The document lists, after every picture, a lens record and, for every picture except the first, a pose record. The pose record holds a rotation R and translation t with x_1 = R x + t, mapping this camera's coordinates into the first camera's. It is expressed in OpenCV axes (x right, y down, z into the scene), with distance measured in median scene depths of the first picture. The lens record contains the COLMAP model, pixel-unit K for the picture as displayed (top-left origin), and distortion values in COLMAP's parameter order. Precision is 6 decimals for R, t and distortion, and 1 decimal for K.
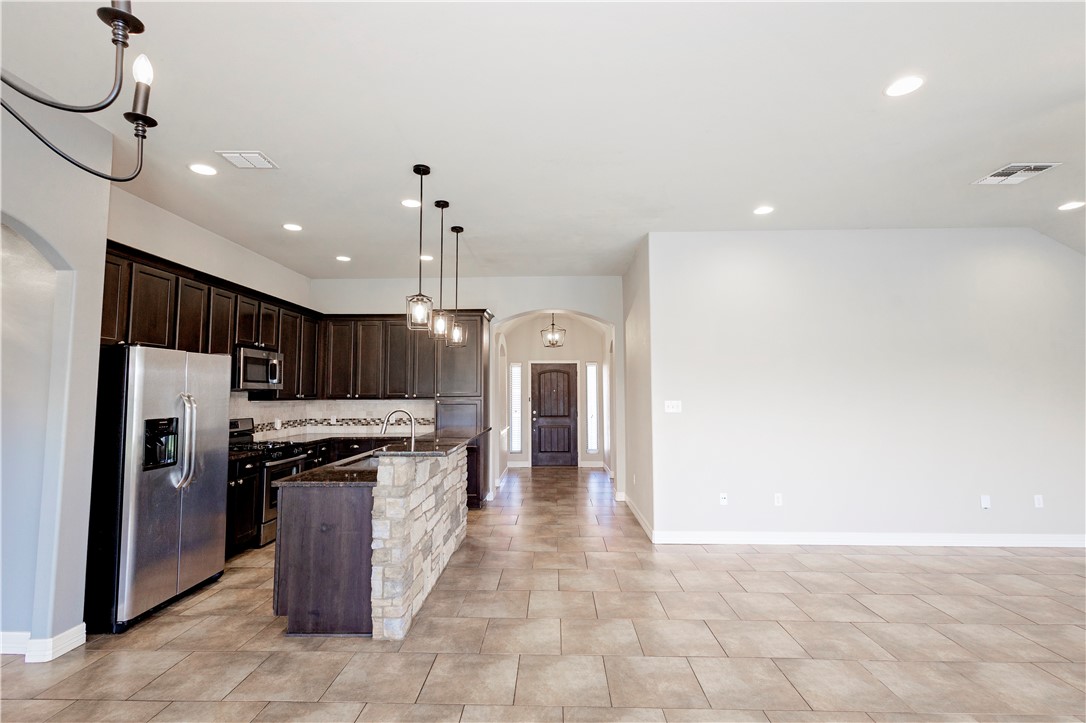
lens RADIAL K [[506.5, 0, 538.4], [0, 506.5, 359.7], [0, 0, 1]] dist [0.012349, -0.002865]
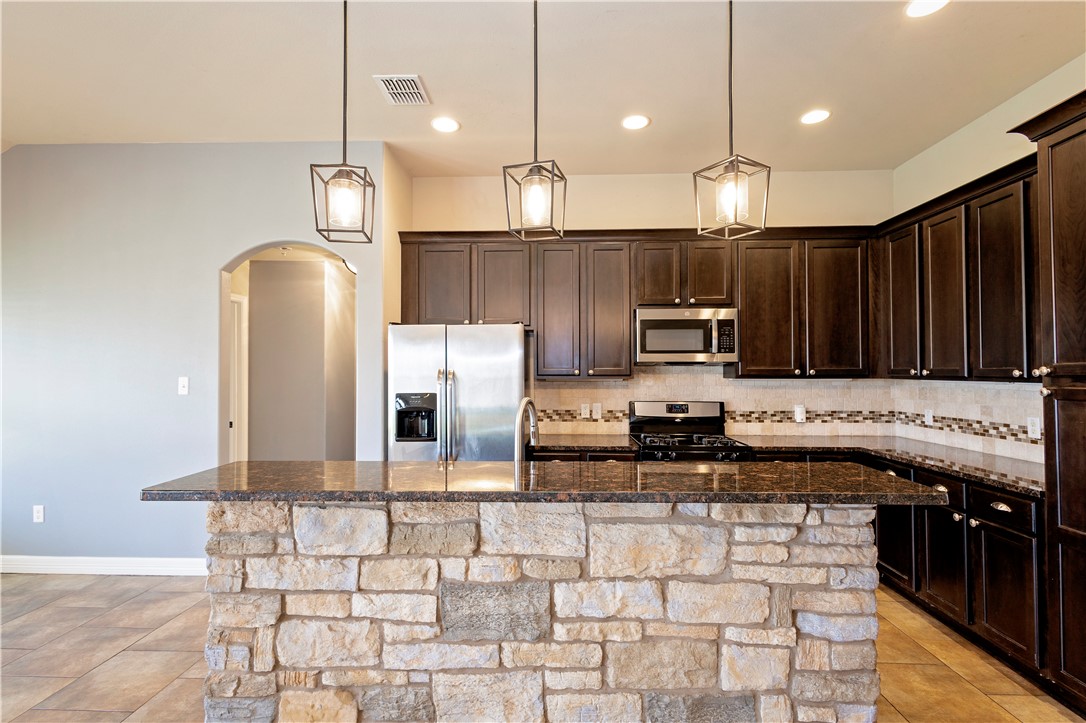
lens RADIAL K [[506.5, 0, 540.8], [0, 506.5, 361.4], [0, 0, 1]] dist [0.012349, -0.002865]
pose [[-0.000340, -0.014843, -0.999890, 0.186318], [0.069667, 0.997460, -0.014831, 0.057920], [0.997570, -0.069665, 0.000695, 0.860548]]
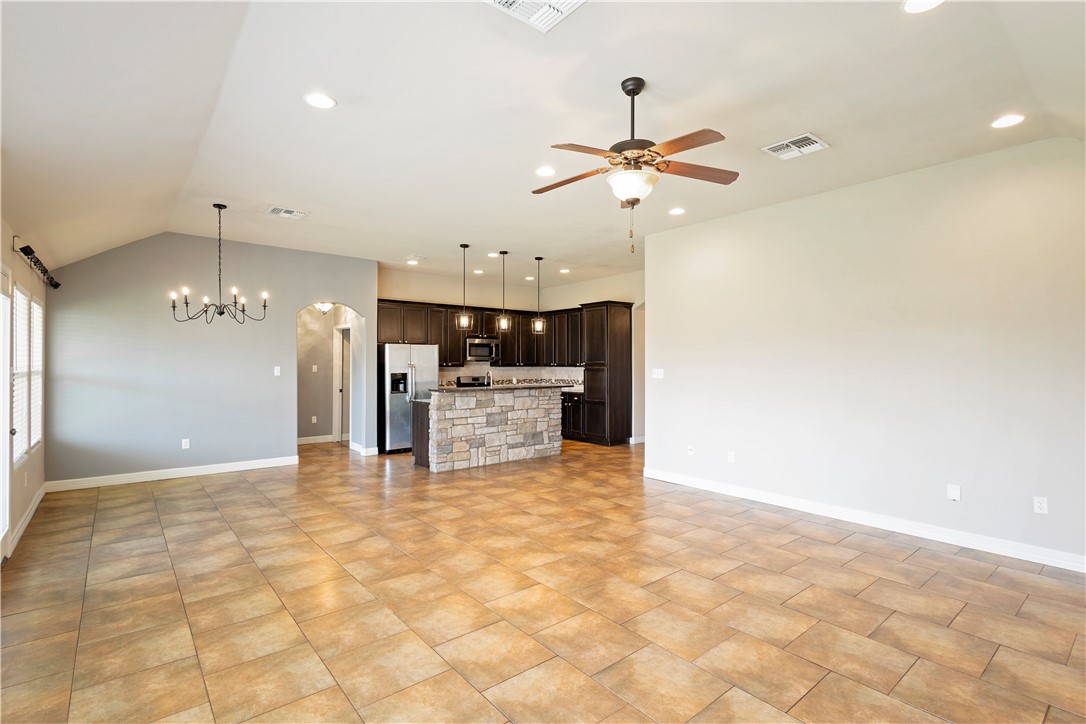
lens RADIAL K [[506.5, 0, 540.1], [0, 506.5, 365.5], [0, 0, 1]] dist [0.012349, -0.002865]
pose [[0.659252, 0.006325, -0.751896, 1.042059], [0.048872, 0.997490, 0.051242, -0.008278], [0.750332, -0.070528, 0.657288, -0.054477]]
